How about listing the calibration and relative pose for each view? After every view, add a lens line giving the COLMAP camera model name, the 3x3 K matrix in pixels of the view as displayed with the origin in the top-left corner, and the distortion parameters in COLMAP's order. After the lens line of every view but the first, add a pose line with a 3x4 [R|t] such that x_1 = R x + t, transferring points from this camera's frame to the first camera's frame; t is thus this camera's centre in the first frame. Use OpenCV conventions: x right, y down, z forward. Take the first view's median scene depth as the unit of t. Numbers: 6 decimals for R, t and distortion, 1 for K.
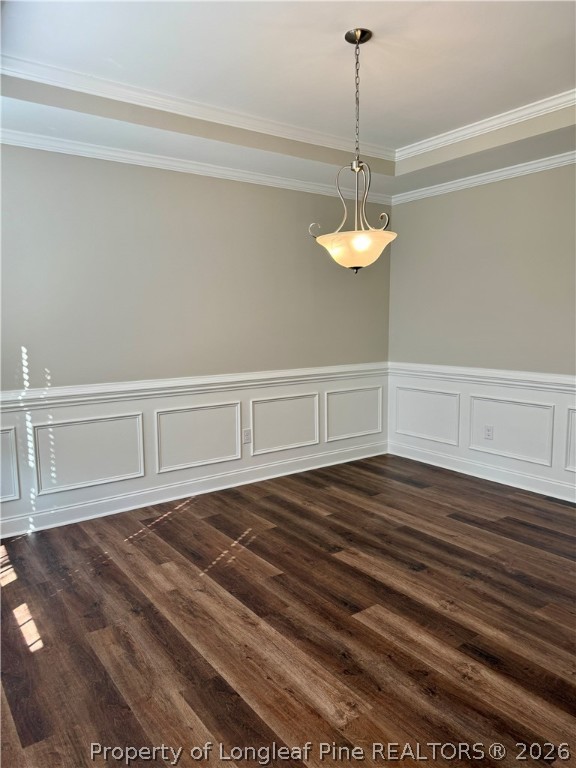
lens RADIAL K [[554.3, 0, 288.7], [0, 554.3, 401.9], [0, 0, 1]] dist [0.080607, -0.111593]
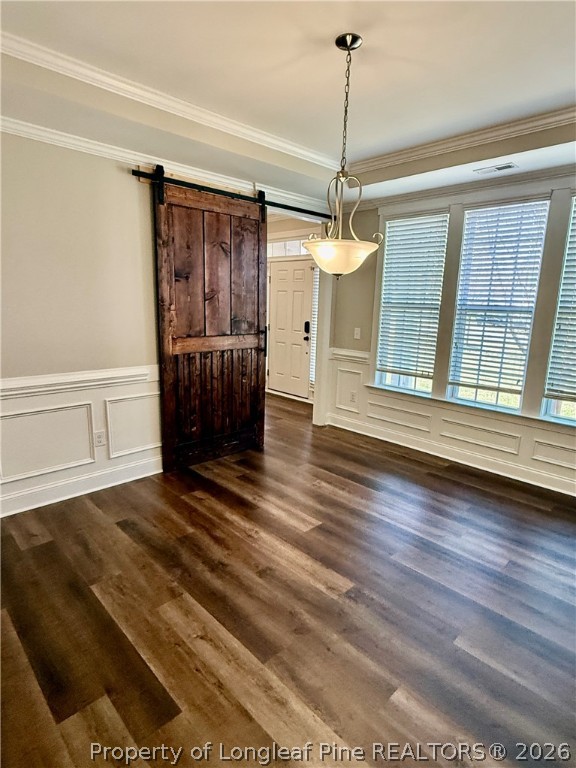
lens RADIAL K [[426.9, 0, 288.0], [0, 426.9, 384.0], [0, 0, 1]] dist [-0.000709, -0.000186]
pose [[-0.991287, 0.009192, -0.131398, 0.301405], [-0.037191, 0.937441, 0.346153, -0.300693], [0.126360, 0.348023, -0.928931, 1.664371]]
